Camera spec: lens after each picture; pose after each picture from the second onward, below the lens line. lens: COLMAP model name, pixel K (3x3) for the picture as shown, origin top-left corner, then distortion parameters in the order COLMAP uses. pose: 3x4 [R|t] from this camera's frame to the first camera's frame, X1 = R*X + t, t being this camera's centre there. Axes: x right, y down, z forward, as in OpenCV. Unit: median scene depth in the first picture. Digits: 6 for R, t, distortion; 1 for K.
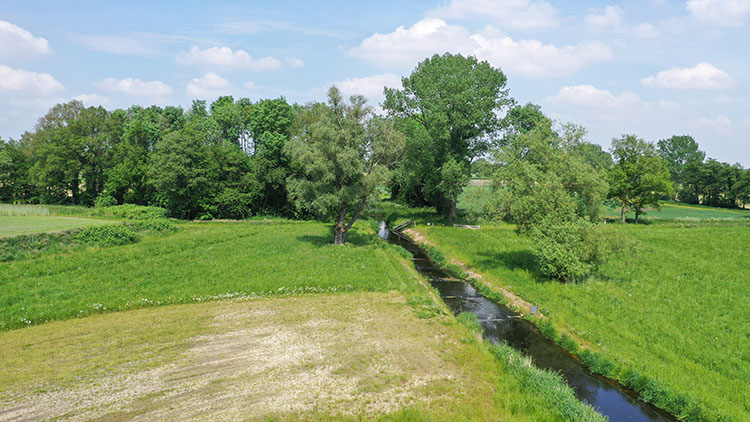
lens RADIAL K [[582.6, 0, 372.0], [0, 582.6, 208.4], [0, 0, 1]] dist [0.047982, 0.000671]
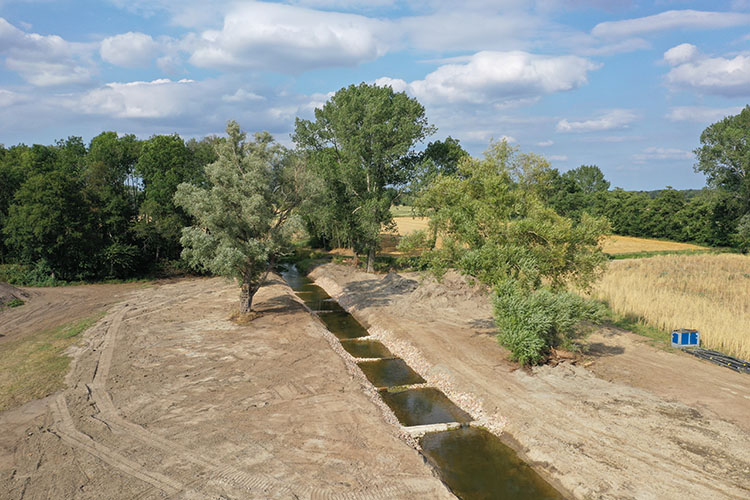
lens RADIAL K [[592.3, 0, 372.6], [0, 592.3, 248.8], [0, 0, 1]] dist [0.001200, -0.007116]
pose [[0.989403, -0.034473, 0.141047, 0.004341], [0.032180, 0.999311, 0.018509, -0.025087], [-0.141588, -0.013774, 0.989830, 0.091149]]
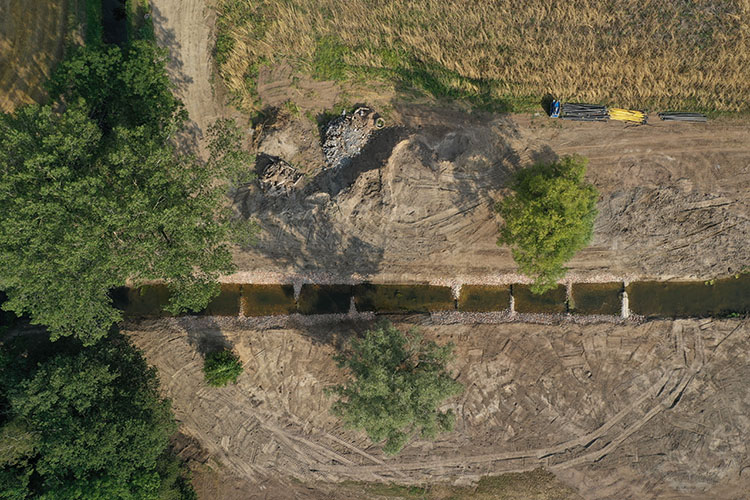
lens RADIAL K [[592.3, 0, 374.5], [0, 592.3, 251.0], [0, 0, 1]] dist [0.001200, -0.007116]
pose [[0.106160, -0.994311, -0.008683, 0.113300], [0.091564, 0.001080, 0.995799, -0.671273], [-0.990124, -0.106509, 0.091158, 0.632911]]
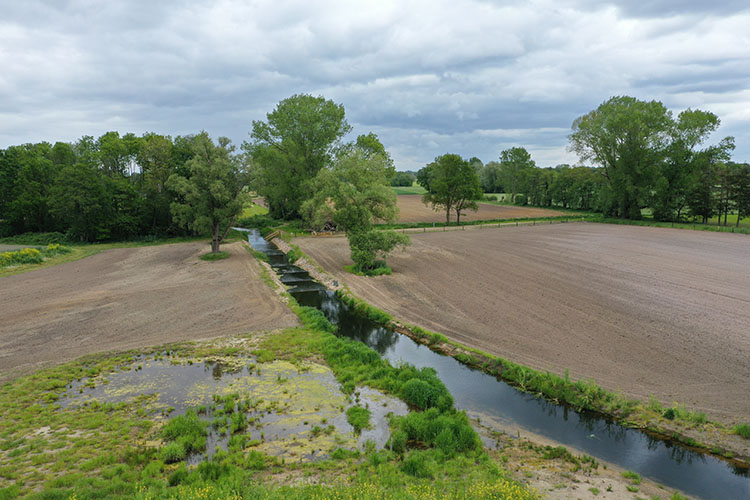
lens RADIAL K [[592.3, 0, 375.2], [0, 592.3, 254.6], [0, 0, 1]] dist [0.001200, -0.007116]
pose [[0.983456, -0.062108, 0.170165, 0.044960], [0.051470, 0.996476, 0.066231, -0.003946], [-0.173679, -0.056377, 0.983187, -0.242102]]
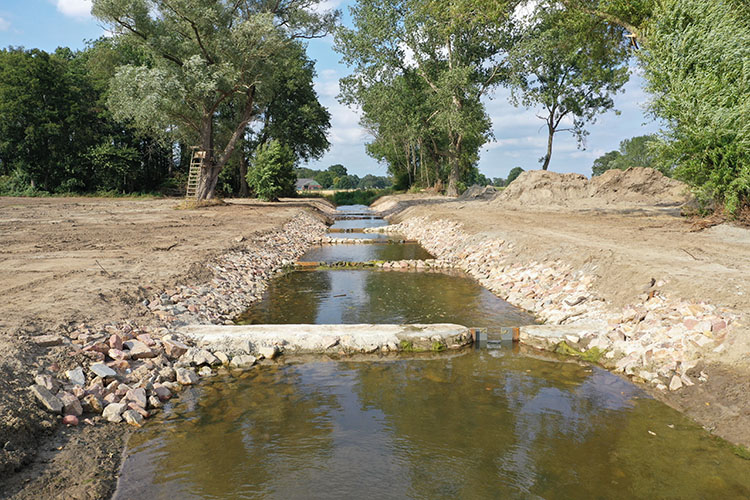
lens RADIAL K [[592.3, 0, 374.1], [0, 592.3, 250.2], [0, 0, 1]] dist [0.001200, -0.007116]
pose [[0.997350, -0.011730, -0.071807, 0.084635], [0.013568, 0.999591, 0.025159, 0.063243], [0.071482, -0.026067, 0.997101, 0.324656]]
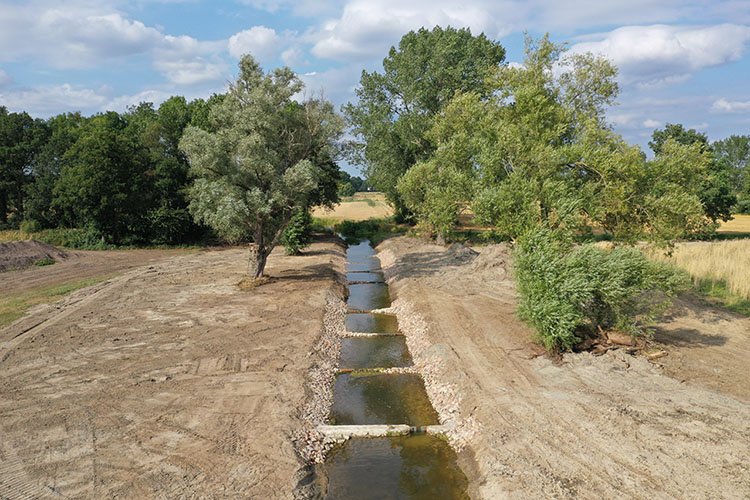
lens RADIAL K [[592.3, 0, 374.1], [0, 592.3, 249.0], [0, 0, 1]] dist [0.001200, -0.007116]
pose [[0.996873, -0.016260, -0.077329, 0.094712], [0.018568, 0.999401, 0.029218, 0.006061], [0.076808, -0.030562, 0.996577, 0.188320]]
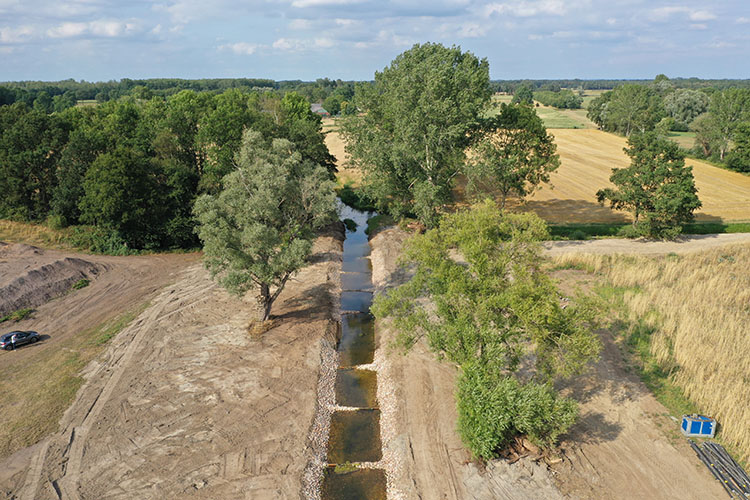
lens RADIAL K [[592.3, 0, 373.6], [0, 592.3, 251.8], [0, 0, 1]] dist [0.001200, -0.007116]
pose [[0.996046, 0.001121, -0.088830, 0.119542], [0.016964, 0.979121, 0.202570, -0.138336], [0.087202, -0.203276, 0.975231, 0.120548]]
